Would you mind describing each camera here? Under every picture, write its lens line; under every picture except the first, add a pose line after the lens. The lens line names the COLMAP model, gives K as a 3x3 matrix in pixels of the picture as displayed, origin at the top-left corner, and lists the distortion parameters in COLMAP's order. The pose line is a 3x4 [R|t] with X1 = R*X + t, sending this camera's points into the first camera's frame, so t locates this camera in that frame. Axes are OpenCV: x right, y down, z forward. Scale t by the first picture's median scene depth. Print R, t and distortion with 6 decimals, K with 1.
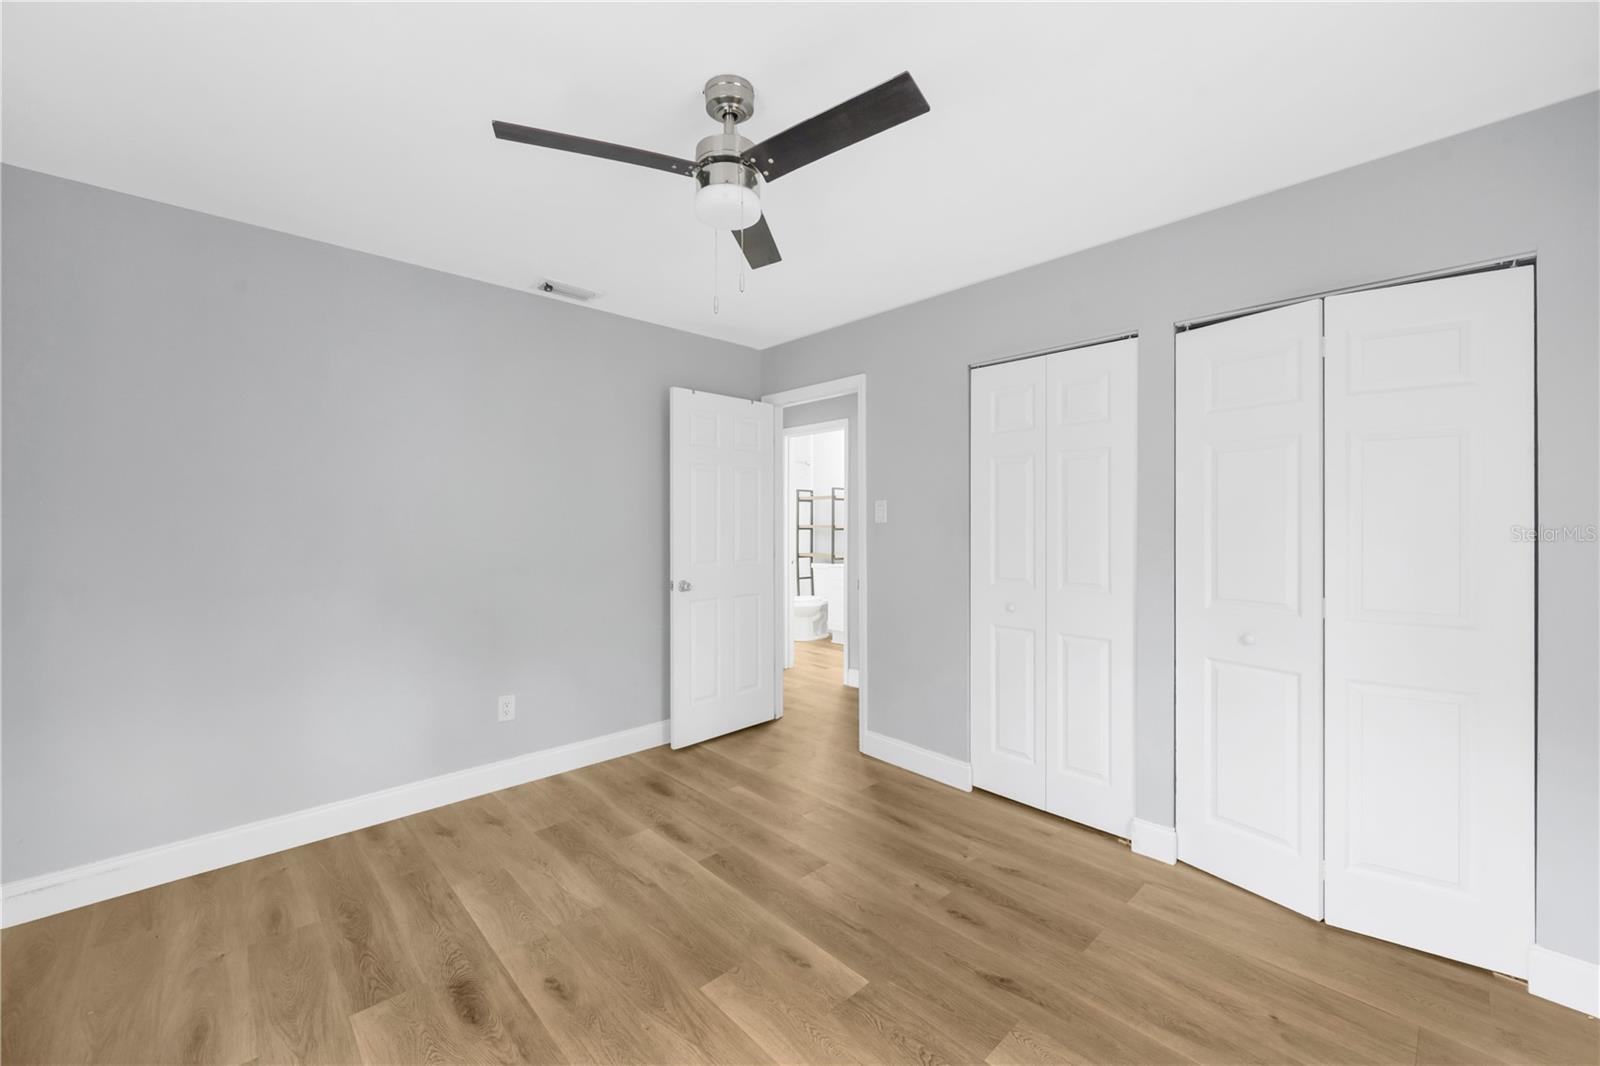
lens RADIAL K [[635.7, 0, 797.1], [0, 635.7, 531.5], [0, 0, 1]] dist [0.001609, -0.000147]
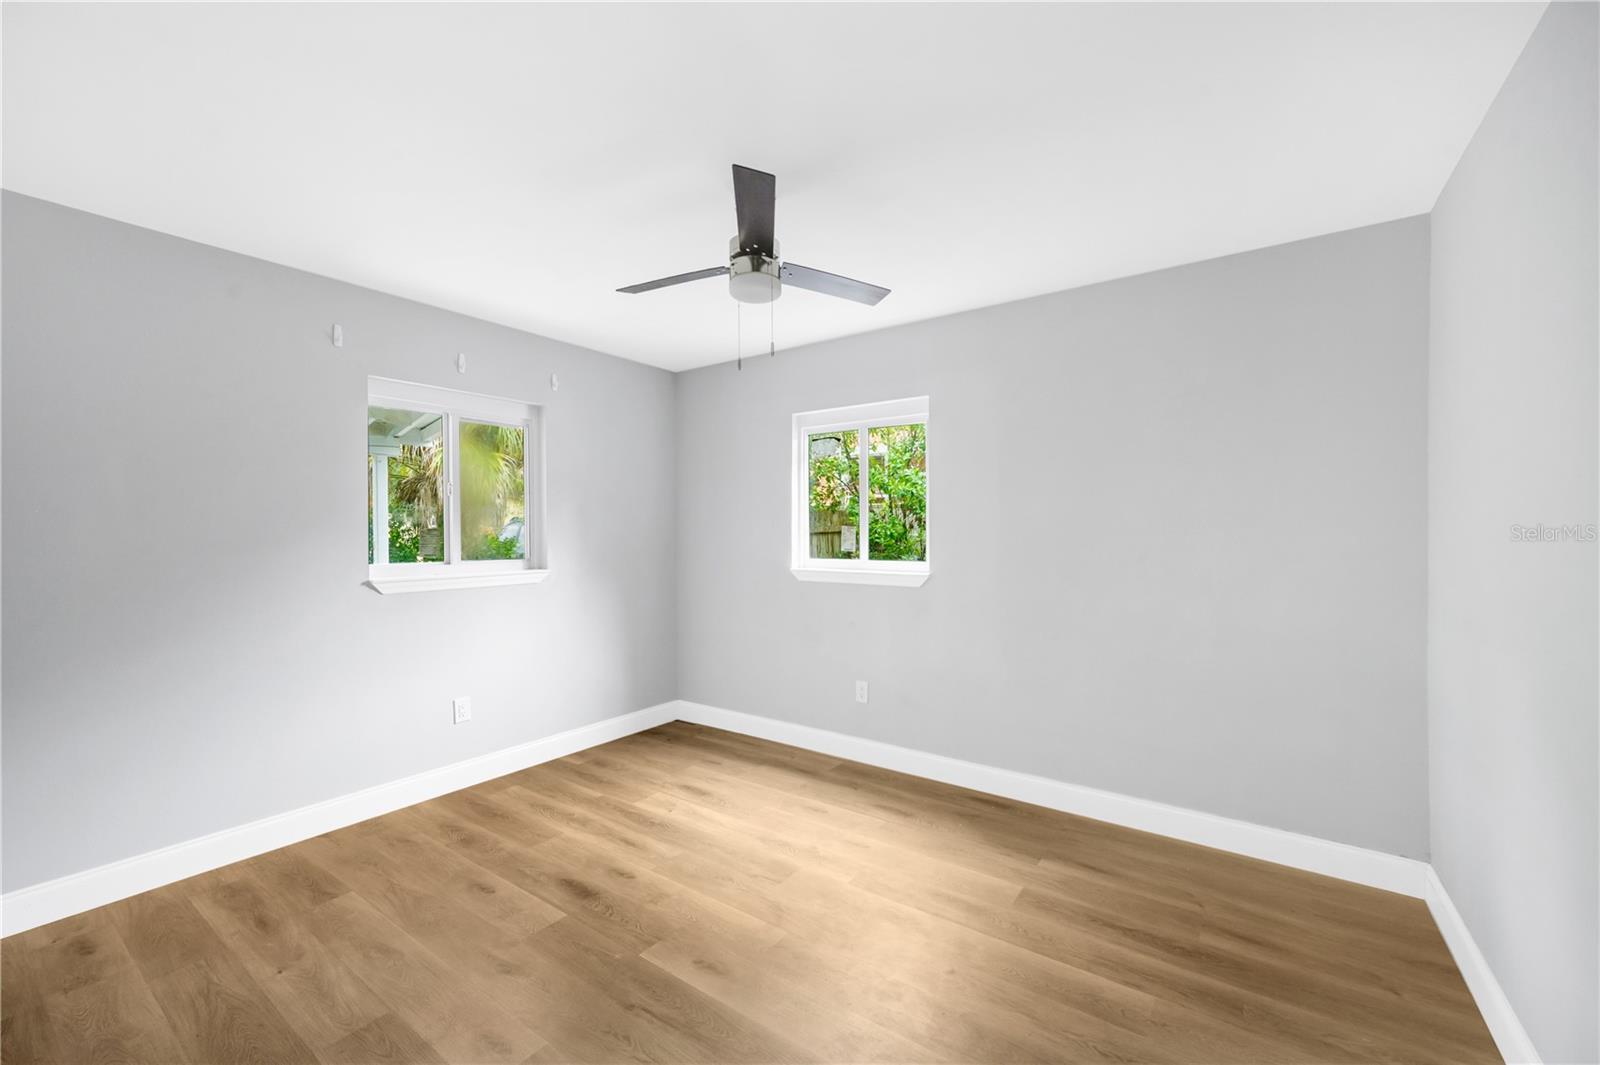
lens RADIAL K [[635.0, 0, 793.7], [0, 635.0, 534.9], [0, 0, 1]] dist [-0.001689, -0.000252]
pose [[-0.981581, 0.003815, -0.191007, 0.052957], [-0.000148, 0.999785, 0.020729, -0.036828], [0.191045, 0.020375, -0.981370, 1.951613]]
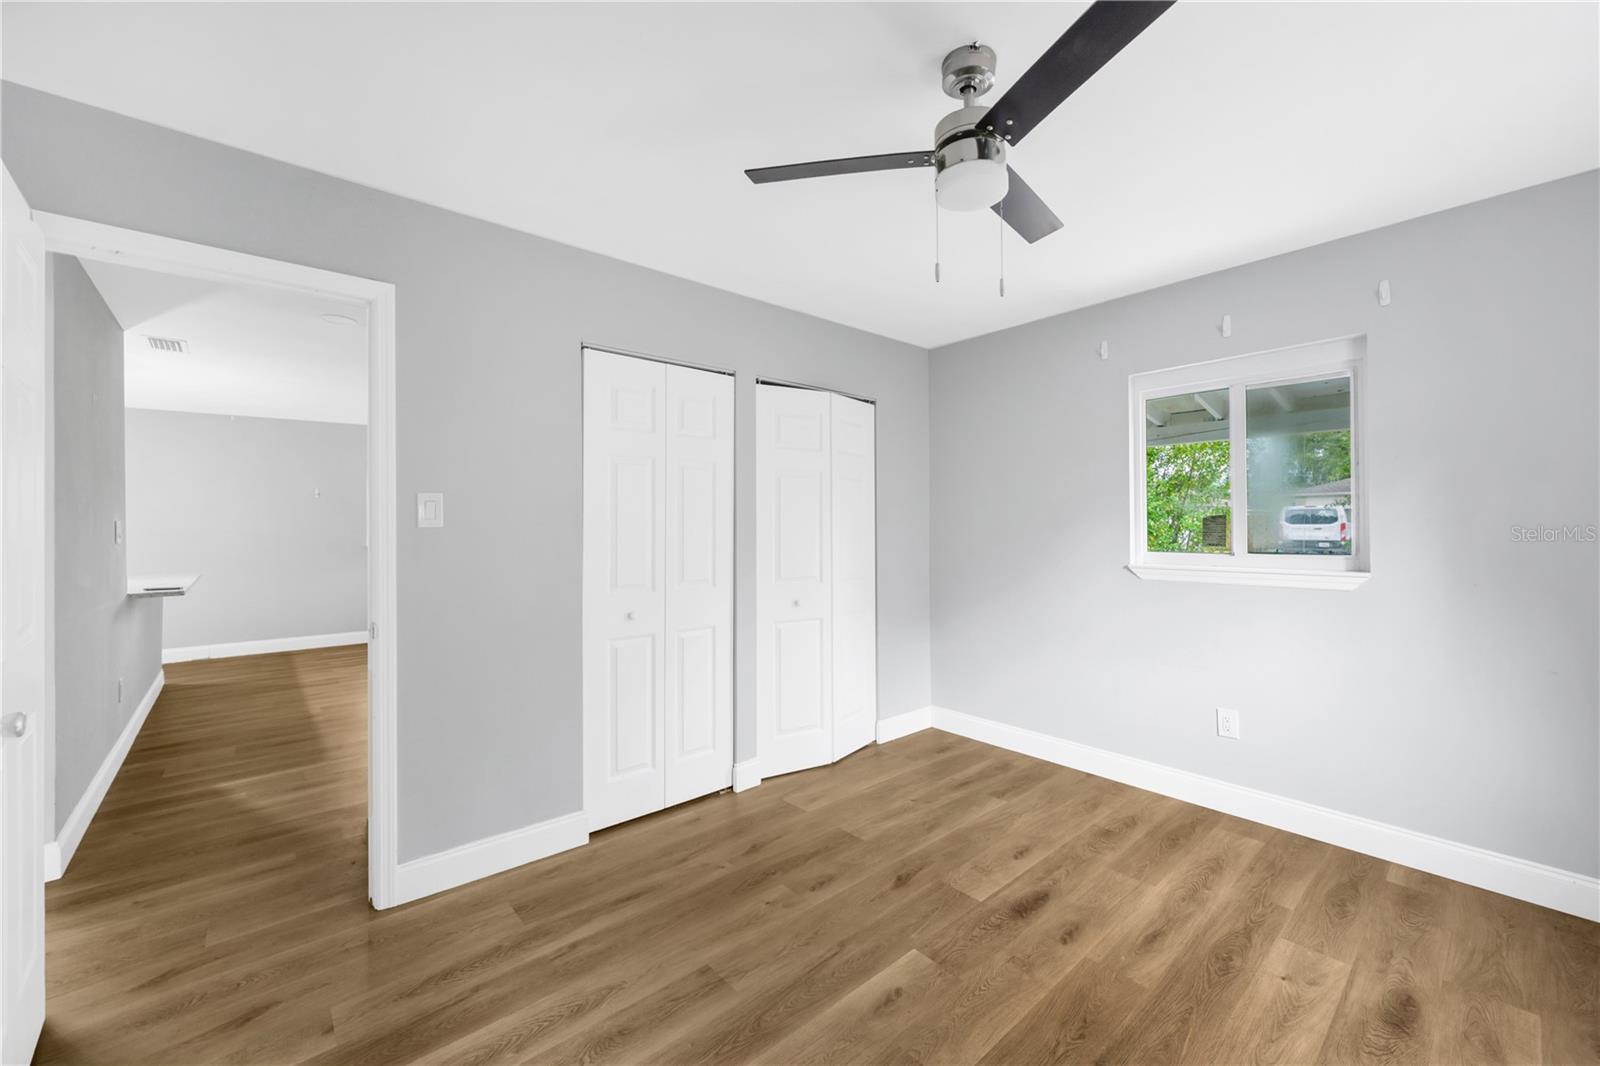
lens RADIAL K [[635.7, 0, 817.7], [0, 635.7, 523.4], [0, 0, 1]] dist [0.001609, -0.000147]
pose [[0.020644, 0.002431, 0.999784, -0.898941], [0.019791, 0.999800, -0.002840, -0.013760], [-0.999591, 0.019846, 0.020592, 1.041907]]
